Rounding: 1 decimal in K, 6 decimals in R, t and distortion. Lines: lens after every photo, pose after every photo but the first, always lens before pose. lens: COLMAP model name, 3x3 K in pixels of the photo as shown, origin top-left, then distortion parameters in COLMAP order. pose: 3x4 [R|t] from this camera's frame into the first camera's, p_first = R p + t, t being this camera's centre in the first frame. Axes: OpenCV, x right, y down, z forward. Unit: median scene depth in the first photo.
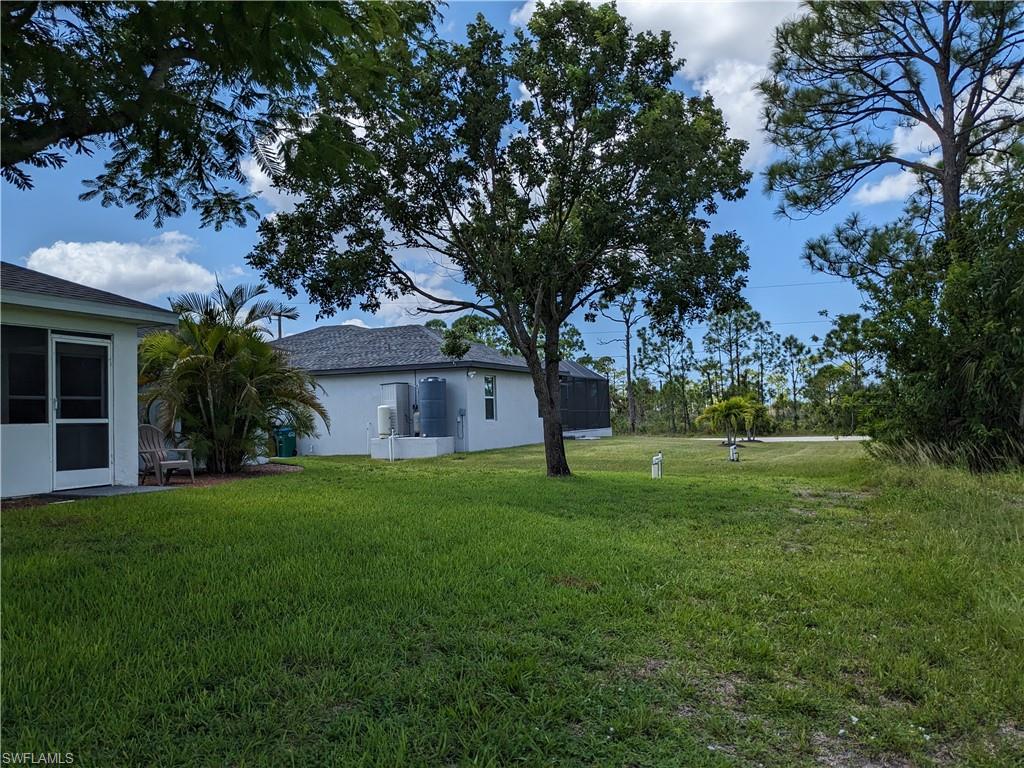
lens RADIAL K [[809.7, 0, 514.8], [0, 809.7, 384.3], [0, 0, 1]] dist [0.014569, -0.026767]
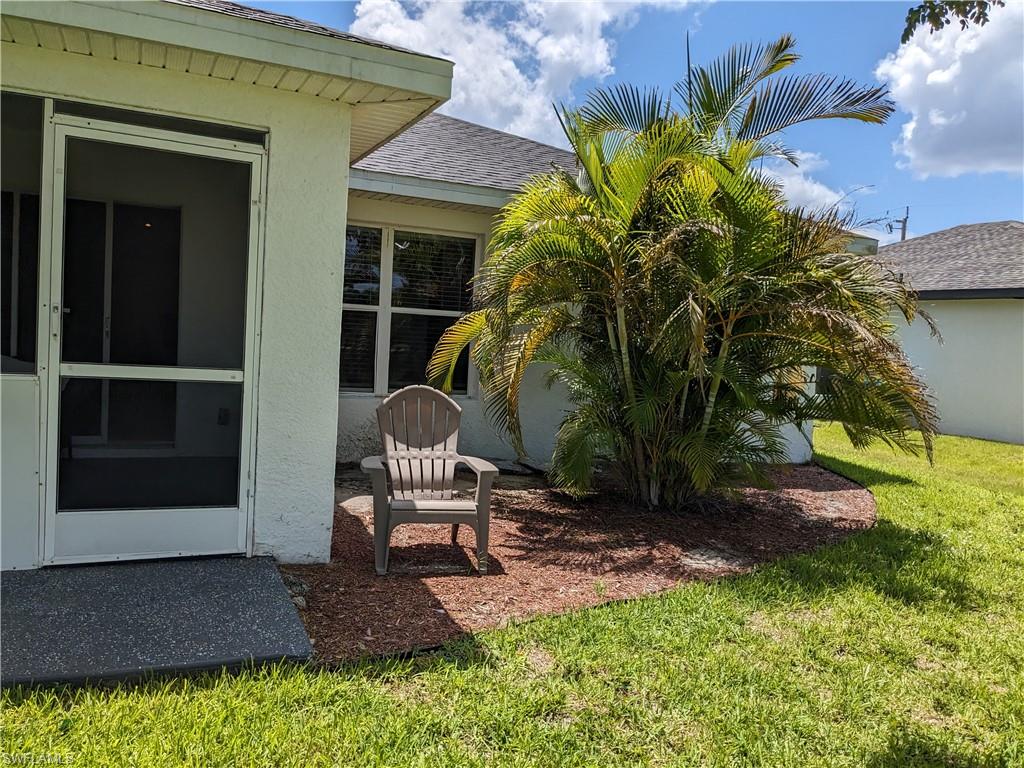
lens RADIAL K [[809.7, 0, 511.5], [0, 809.7, 385.1], [0, 0, 1]] dist [0.014569, -0.026767]
pose [[0.741255, 0.102282, -0.663385, -0.178779], [-0.046699, 0.993786, 0.101042, 0.007626], [0.669598, -0.043919, 0.741424, 0.817669]]
